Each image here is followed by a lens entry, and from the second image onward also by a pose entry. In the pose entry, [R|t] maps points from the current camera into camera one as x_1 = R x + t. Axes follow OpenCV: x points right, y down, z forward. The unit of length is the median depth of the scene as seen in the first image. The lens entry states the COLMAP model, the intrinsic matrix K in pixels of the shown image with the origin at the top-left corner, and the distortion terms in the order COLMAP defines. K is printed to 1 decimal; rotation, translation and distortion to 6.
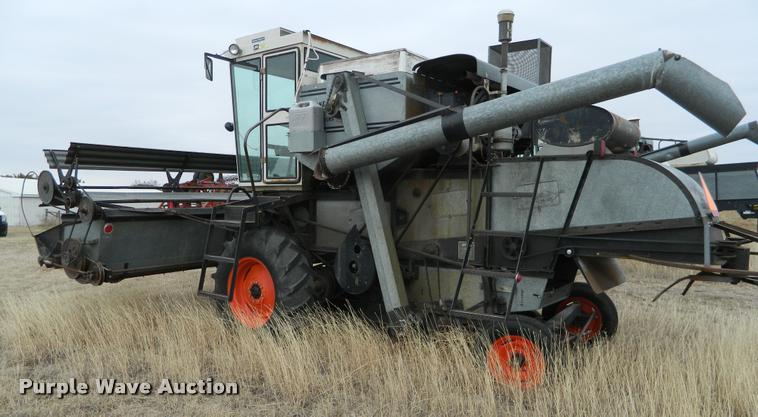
lens RADIAL K [[541.6, 0, 379.0], [0, 541.6, 208.5], [0, 0, 1]] dist [-0.004729, -0.001614]
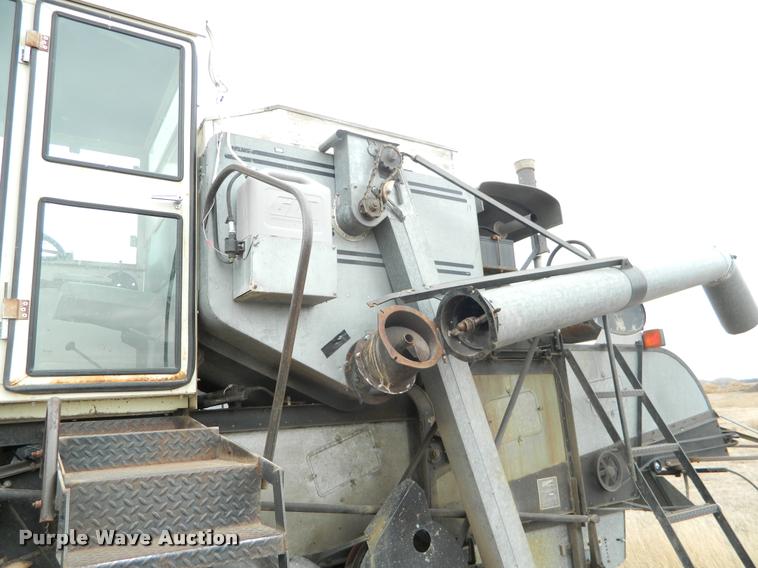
lens RADIAL K [[552.8, 0, 362.5], [0, 552.8, 282.0], [0, 0, 1]] dist [0.005761, 0.001282]
pose [[0.387964, 0.190013, 0.901875, -0.514290], [0.092268, 0.965595, -0.243130, -0.019111], [-0.917045, 0.177540, 0.357084, 0.910625]]
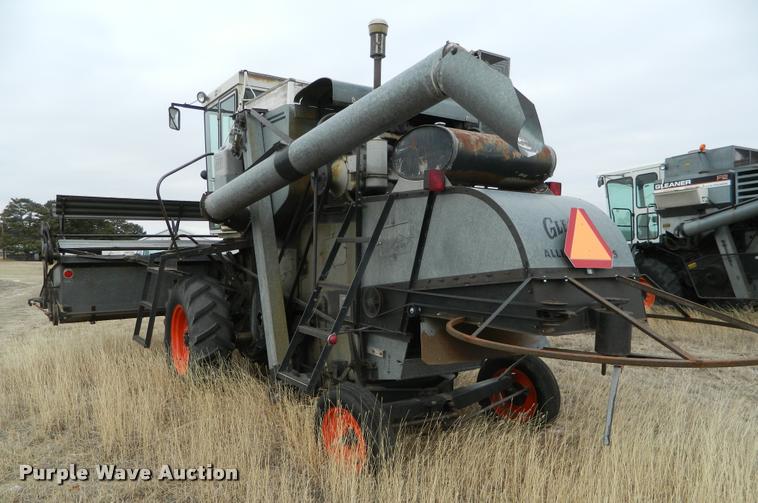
lens RADIAL K [[557.2, 0, 379.2], [0, 557.2, 262.9], [0, 0, 1]] dist [0.001640, -0.004119]
pose [[0.942619, 0.009299, -0.333740, 0.500396], [-0.007137, 0.999945, 0.007702, 0.002915], [0.333793, -0.004878, 0.942634, 0.176669]]
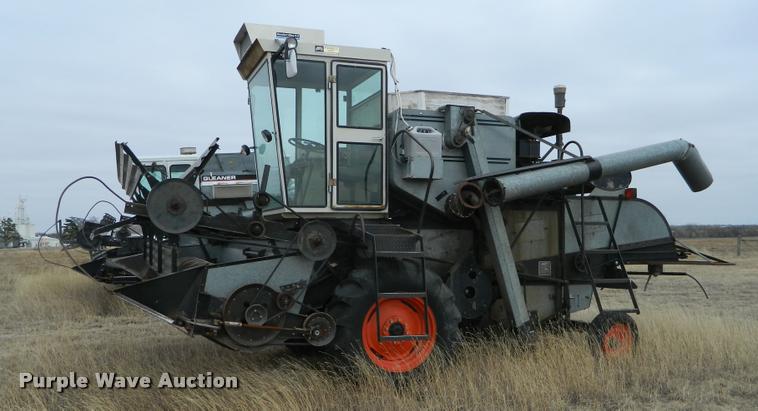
lens RADIAL K [[698.8, 0, 346.0], [0, 698.8, 205.0], [0, 0, 1]] dist [-0.006296, -0.005743]
pose [[0.563964, 0.034542, 0.825077, -1.390430], [0.025065, 0.997948, -0.058912, 0.014766], [-0.825419, 0.053905, 0.561941, 0.461876]]
